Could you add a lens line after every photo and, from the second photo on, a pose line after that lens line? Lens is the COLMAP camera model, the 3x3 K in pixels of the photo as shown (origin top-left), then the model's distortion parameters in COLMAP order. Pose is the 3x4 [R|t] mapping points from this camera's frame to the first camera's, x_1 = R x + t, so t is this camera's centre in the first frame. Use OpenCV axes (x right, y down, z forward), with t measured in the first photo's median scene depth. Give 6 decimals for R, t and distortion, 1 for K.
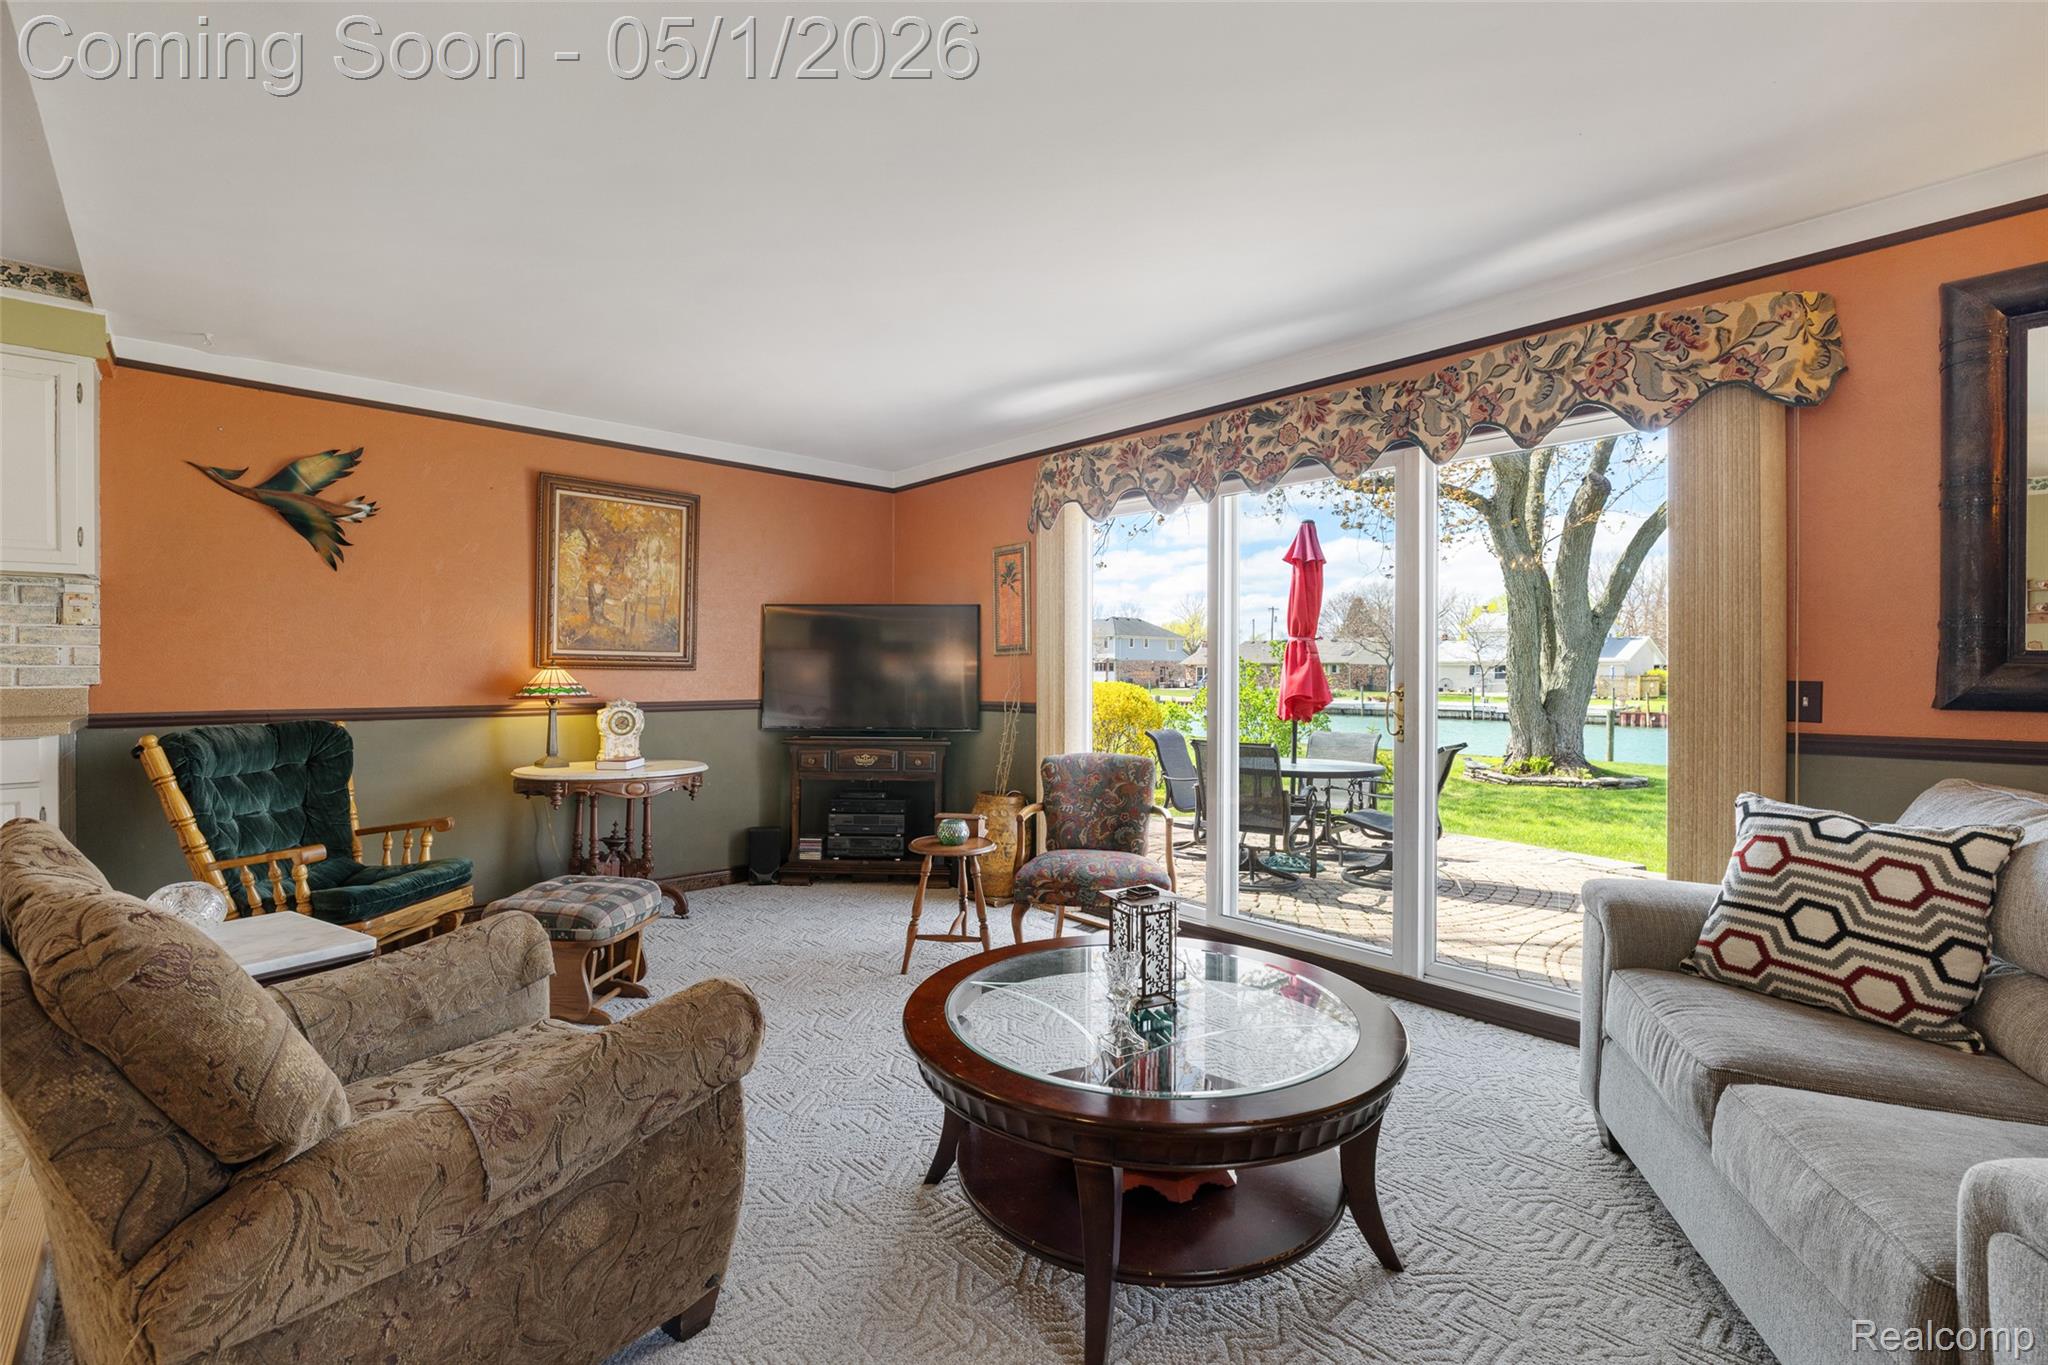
lens RADIAL K [[926.5, 0, 1015.9], [0, 926.5, 670.8], [0, 0, 1]] dist [-0.004464, 0.002726]
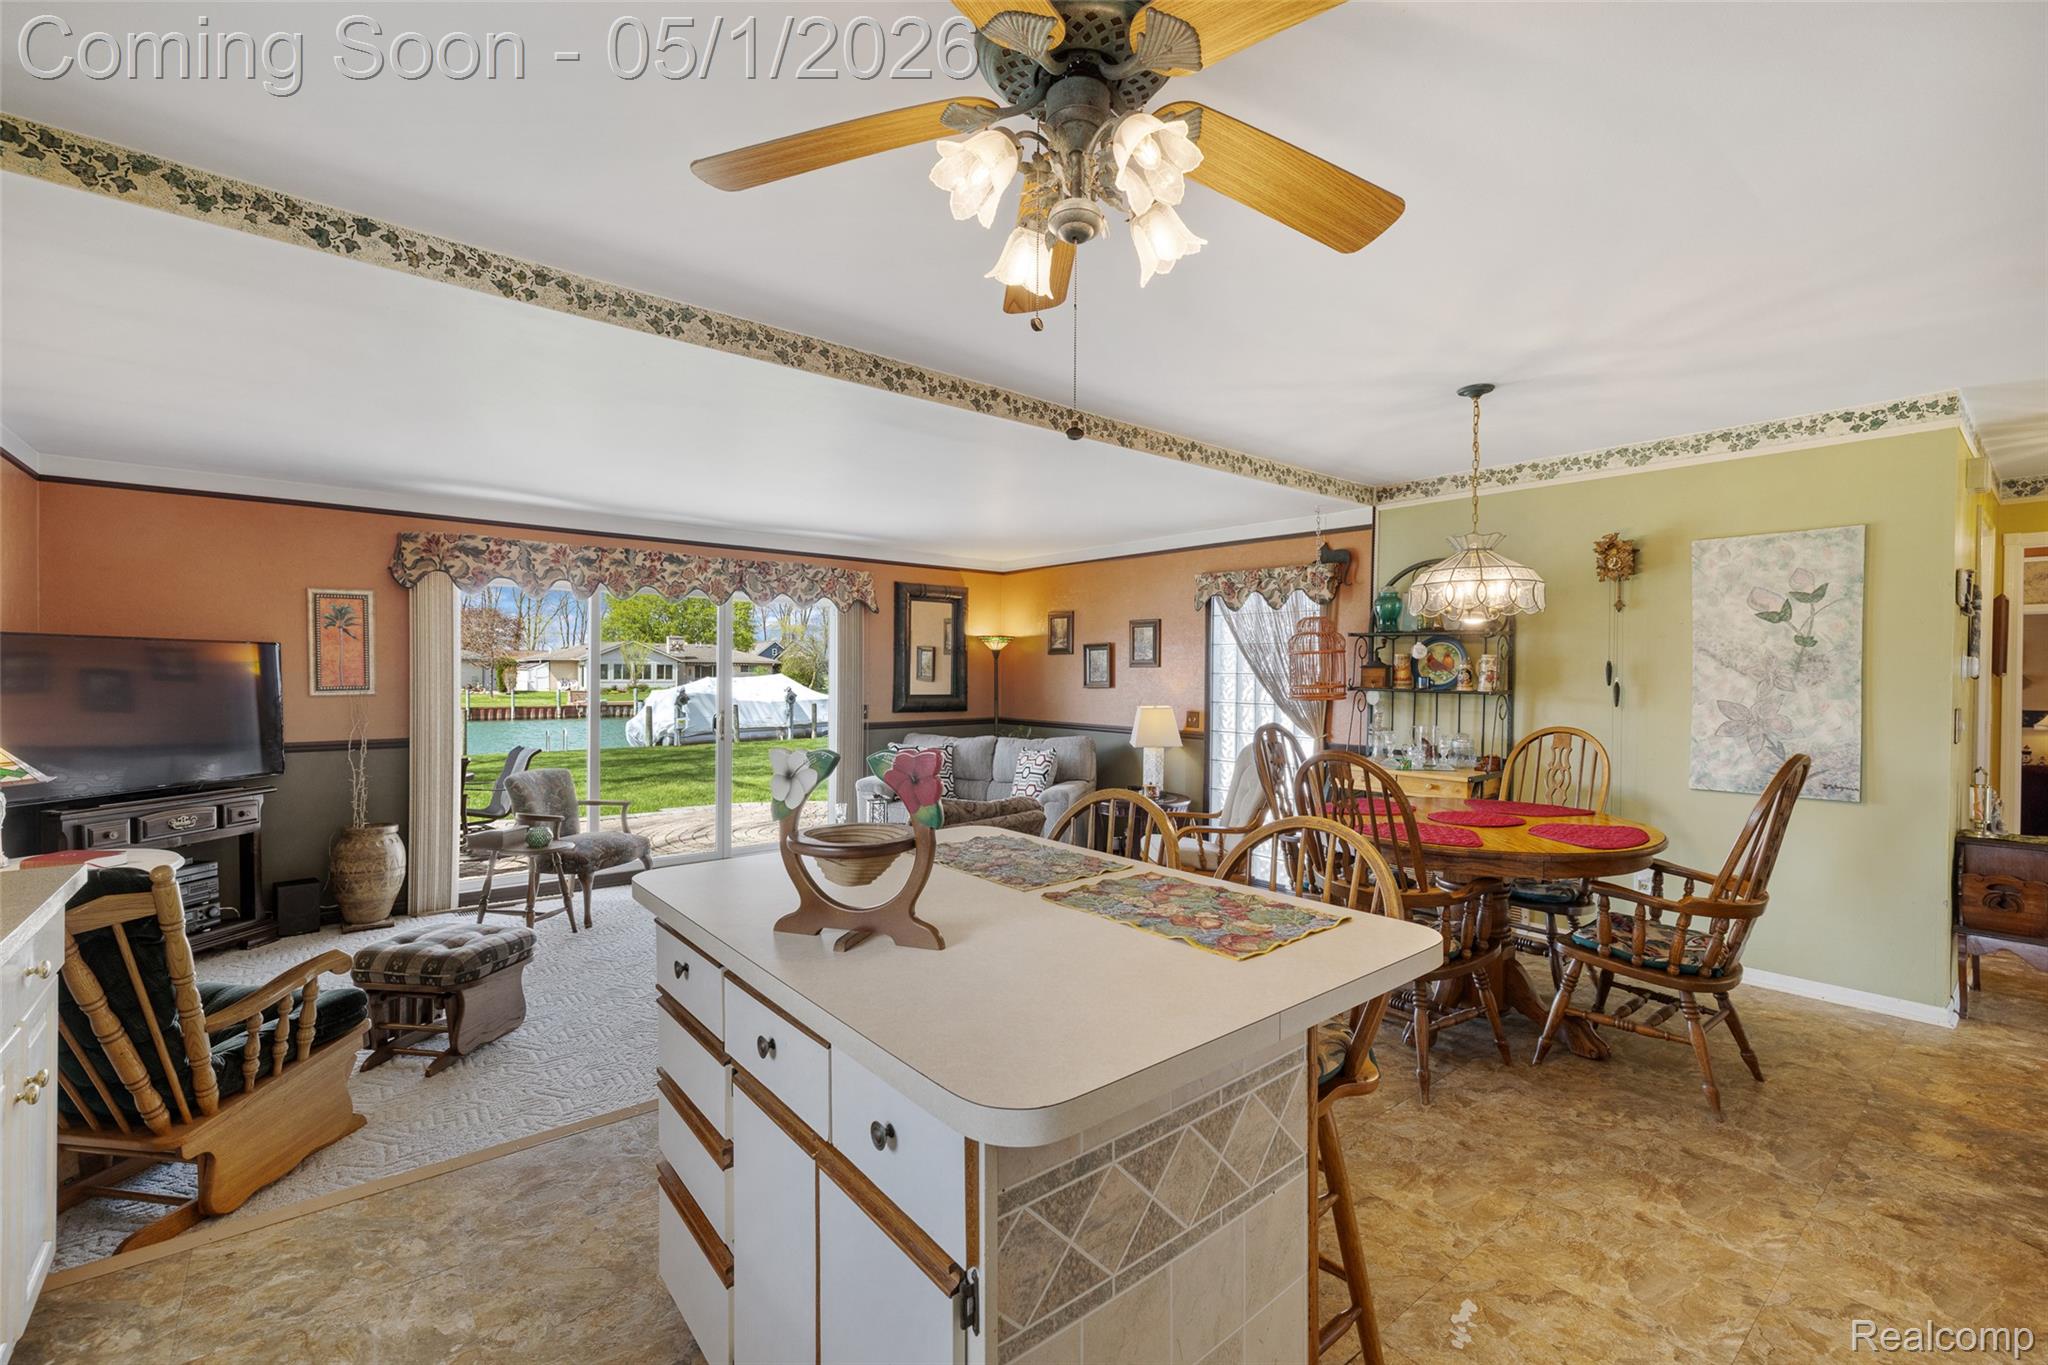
lens RADIAL K [[888.8, 0, 1026.0], [0, 888.8, 674.6], [0, 0, 1]] dist [0.003215, 0.000210]
pose [[0.041608, -0.002907, 0.999130, -1.242124], [-0.008066, 0.999962, 0.003245, -0.063819], [-0.999101, -0.008194, 0.041583, 0.246861]]
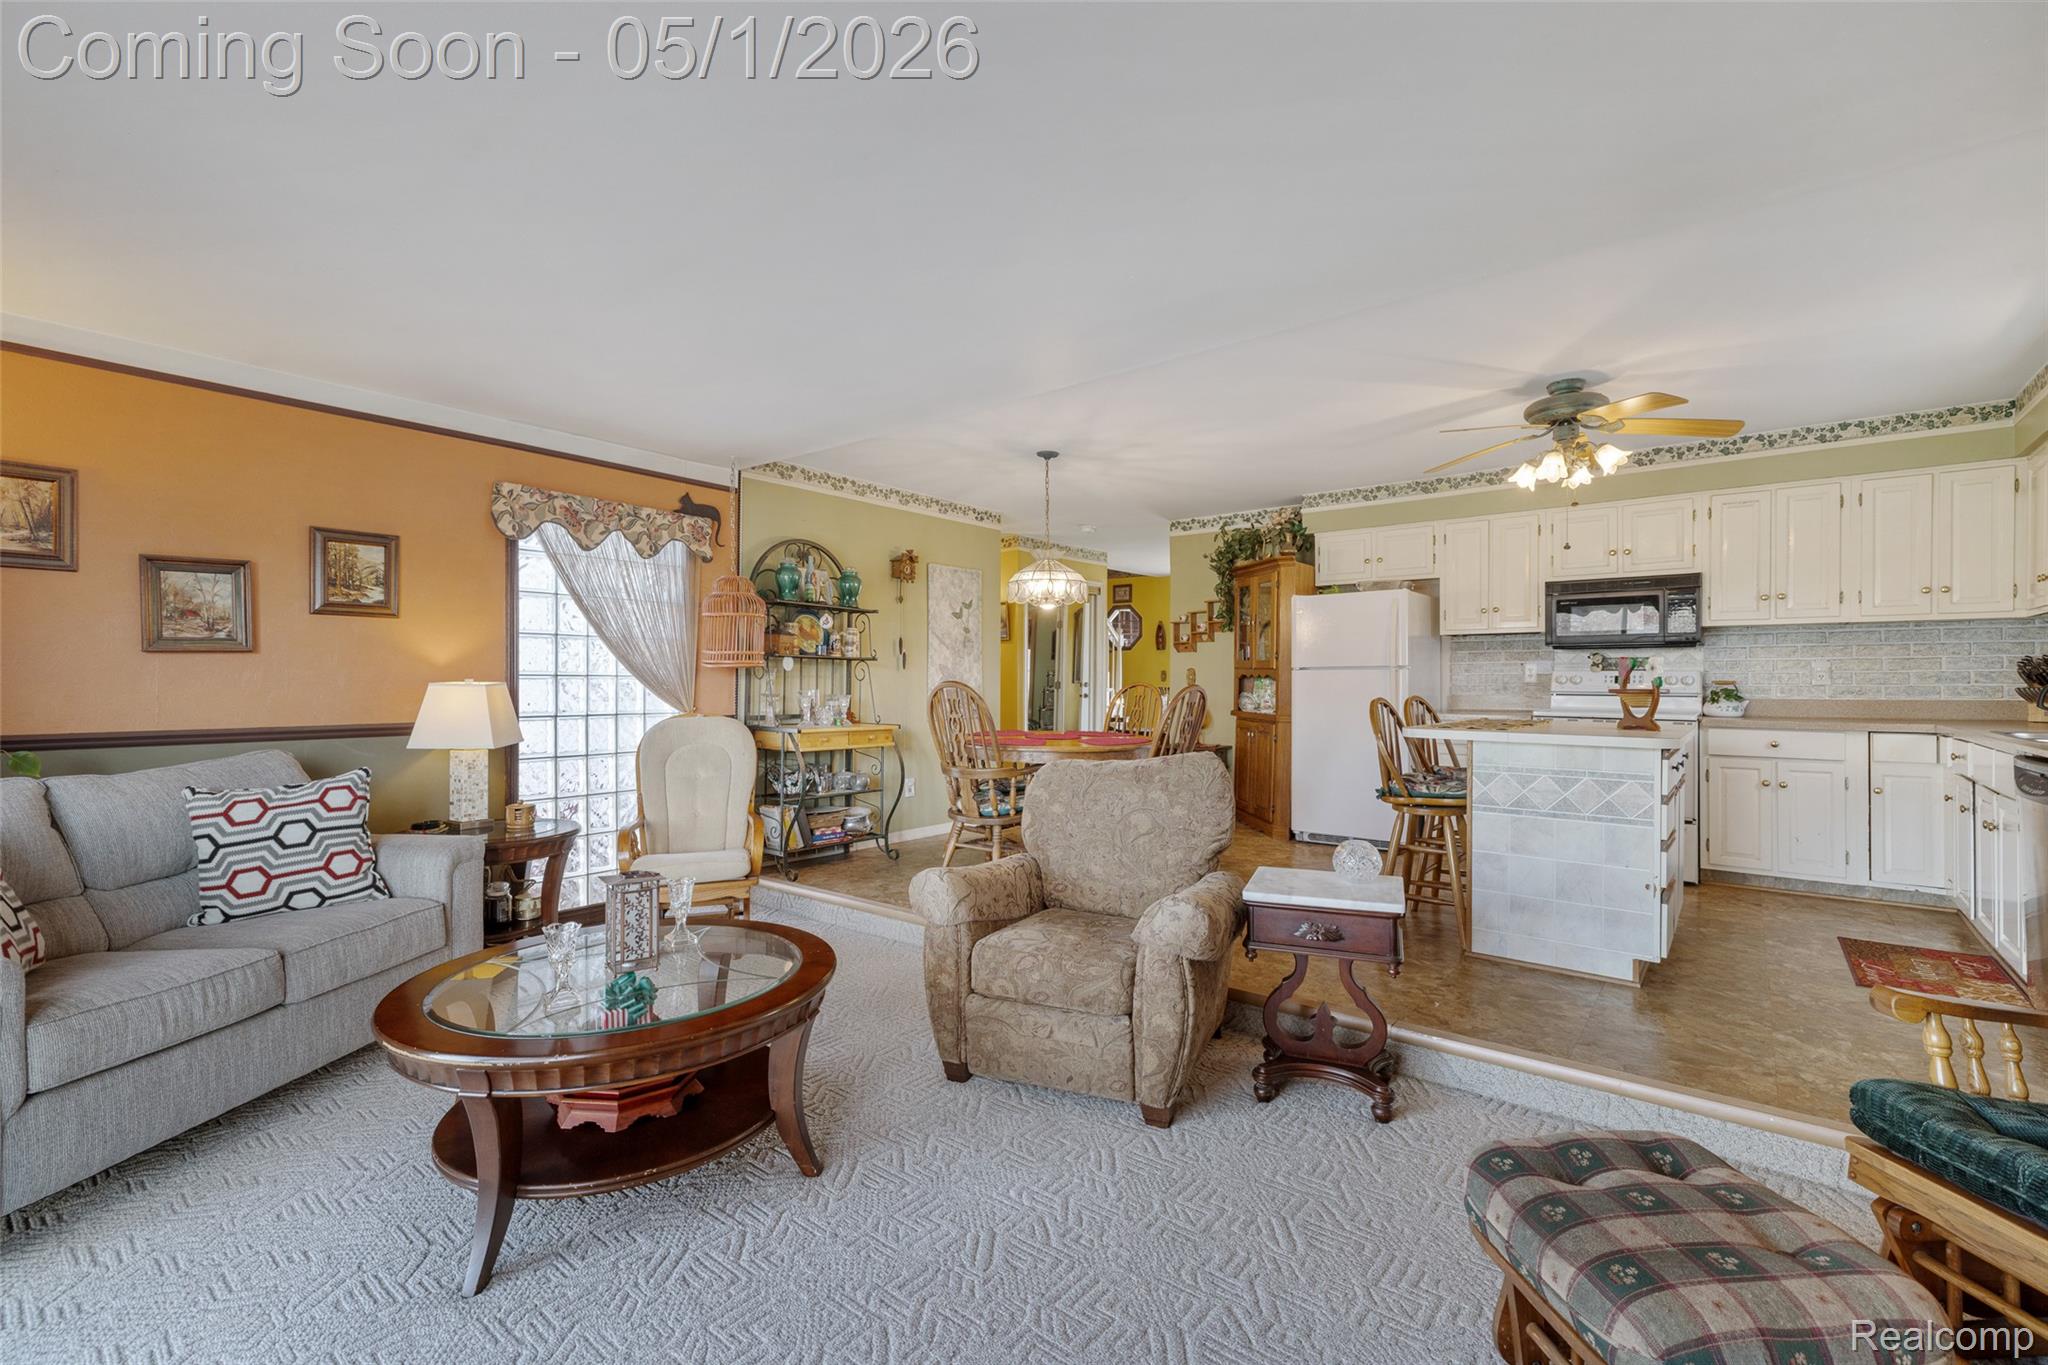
lens RADIAL K [[888.8, 0, 1028.1], [0, 888.8, 687.3], [0, 0, 1]] dist [0.003215, 0.000210]
pose [[-0.988751, -0.002984, -0.149540, -0.101060], [-0.003802, 0.999979, 0.005188, -0.003918], [0.149521, 0.005699, -0.988742, 1.159439]]
